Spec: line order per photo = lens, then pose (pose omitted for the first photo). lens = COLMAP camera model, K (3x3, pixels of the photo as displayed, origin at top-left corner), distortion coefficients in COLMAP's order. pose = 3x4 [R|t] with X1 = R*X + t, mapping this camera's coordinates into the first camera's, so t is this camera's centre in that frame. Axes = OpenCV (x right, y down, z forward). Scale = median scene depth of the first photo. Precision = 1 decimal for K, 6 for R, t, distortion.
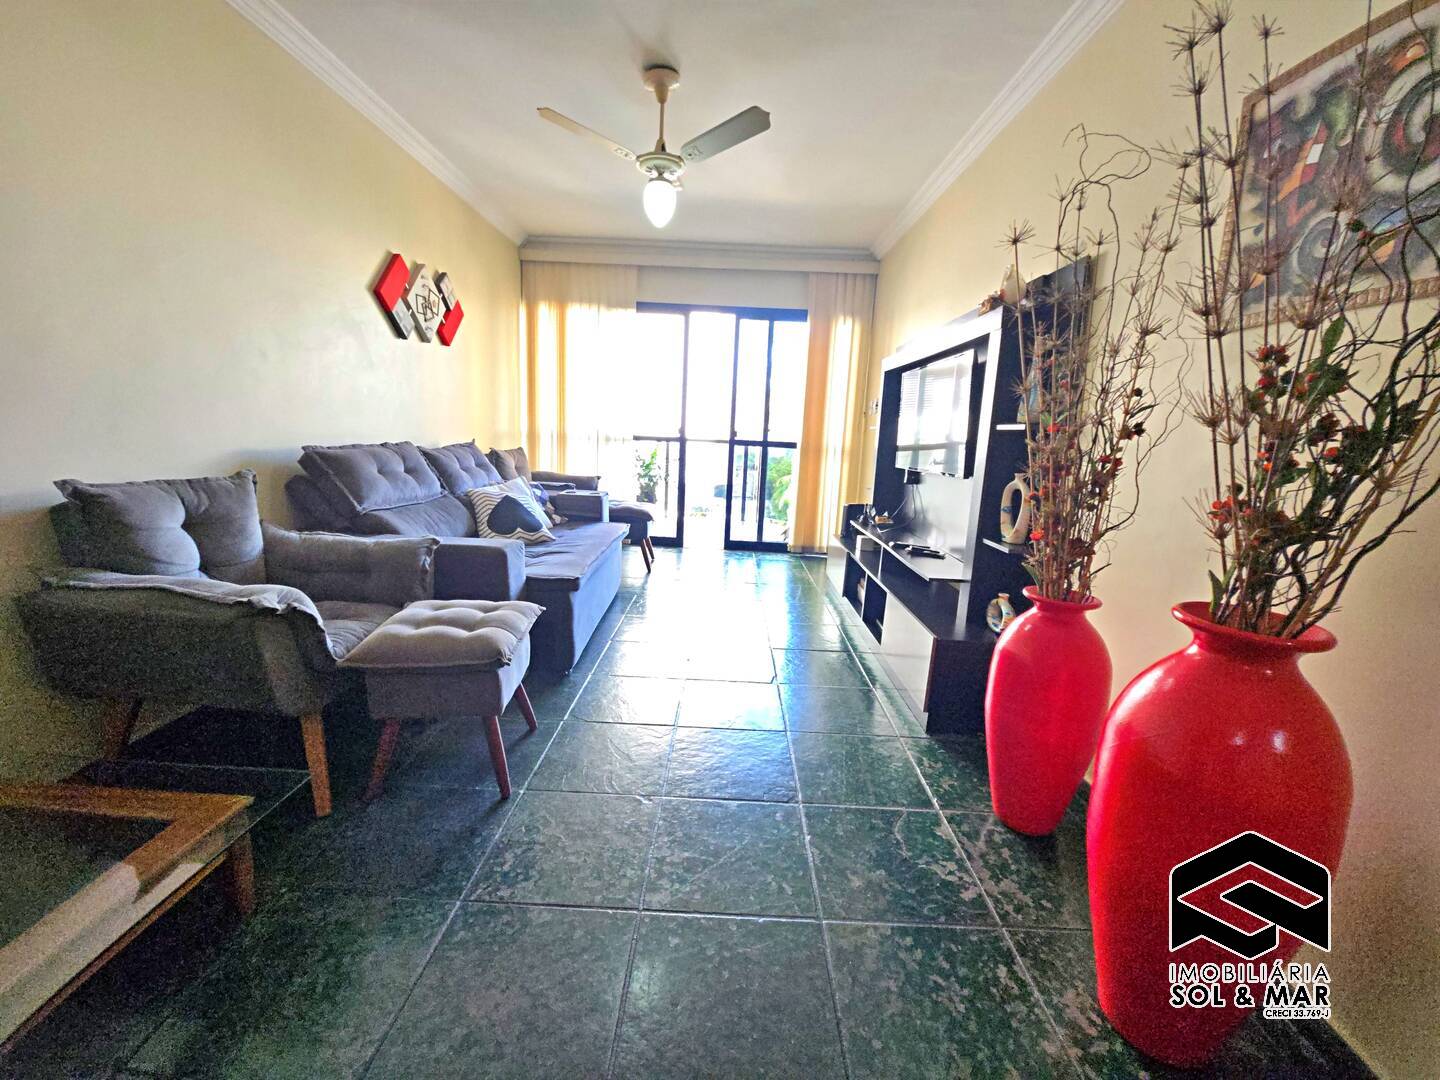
lens RADIAL K [[573.5, 0, 723.5], [0, 573.5, 533.5], [0, 0, 1]] dist [-0.021340, -0.000489]
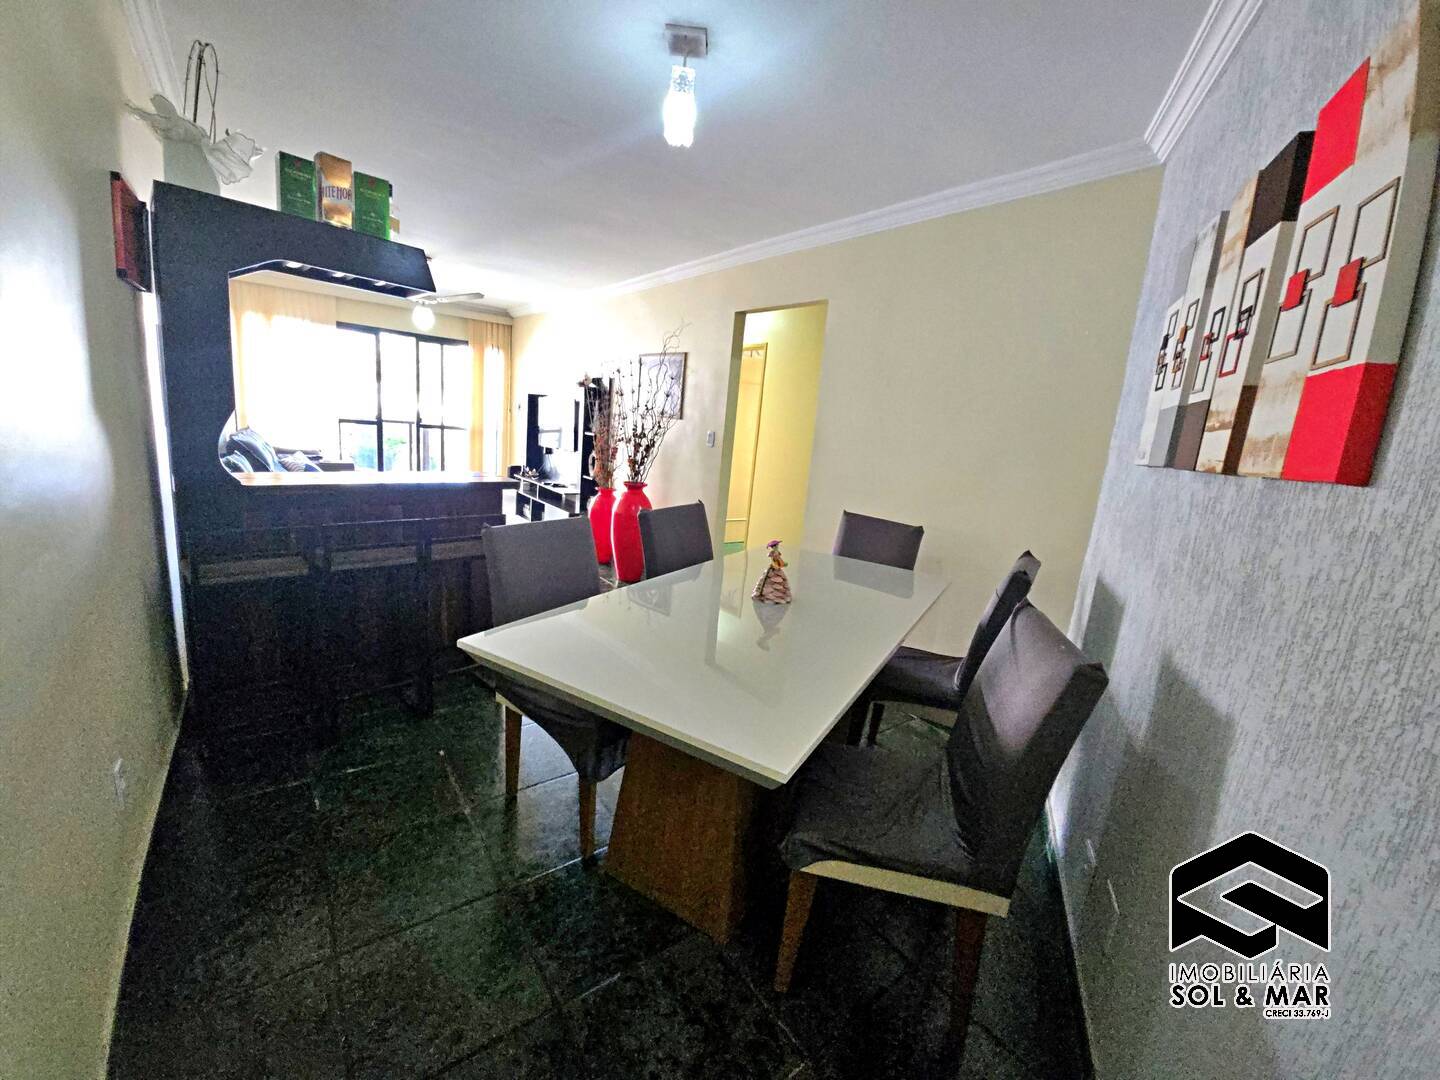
lens RADIAL K [[573.5, 0, 723.5], [0, 573.5, 533.5], [0, 0, 1]] dist [-0.021340, -0.000489]
pose [[0.785543, -0.088301, 0.612475, -0.677392], [0.053802, 0.995764, 0.074556, 0.113651], [-0.616464, -0.025615, 0.786966, -1.484142]]
